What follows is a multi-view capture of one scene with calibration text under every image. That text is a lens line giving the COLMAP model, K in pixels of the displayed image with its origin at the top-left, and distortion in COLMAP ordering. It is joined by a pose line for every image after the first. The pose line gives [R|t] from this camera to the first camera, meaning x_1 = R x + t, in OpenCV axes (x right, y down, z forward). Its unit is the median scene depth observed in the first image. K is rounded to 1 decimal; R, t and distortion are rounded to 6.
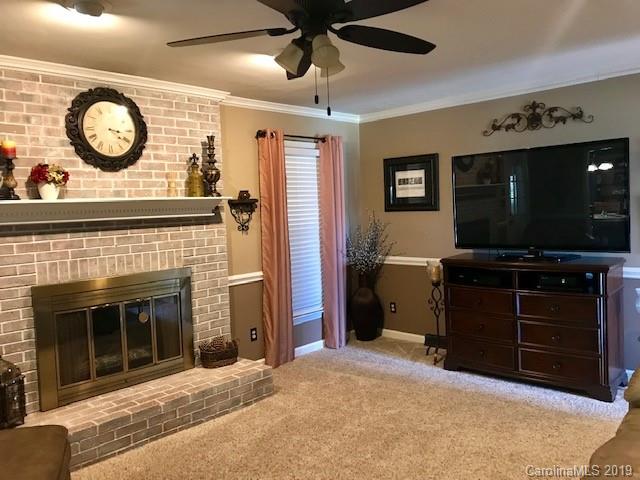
lens RADIAL K [[524.4, 0, 321.4], [0, 524.4, 235.5], [0, 0, 1]] dist [0.011985, 0.004420]
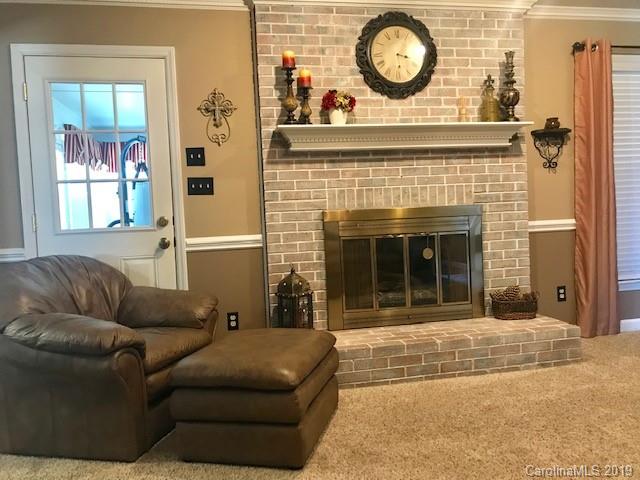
lens RADIAL K [[524.4, 0, 317.2], [0, 524.4, 233.9], [0, 0, 1]] dist [0.011985, 0.004420]
pose [[0.818777, 0.026825, -0.573485, 0.036618], [-0.019490, 0.999631, 0.018933, 0.105928], [0.573781, -0.004325, 0.818998, 0.116706]]
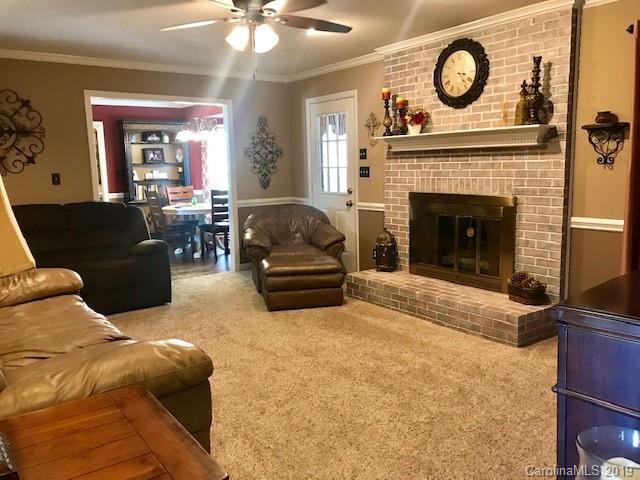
lens RADIAL K [[524.4, 0, 322.0], [0, 524.4, 237.8], [0, 0, 1]] dist [0.011985, 0.004420]
pose [[-0.165967, 0.178499, -0.969842, 0.860793], [-0.028386, 0.982209, 0.185633, -0.042155], [0.985723, 0.058339, -0.157948, 0.854449]]
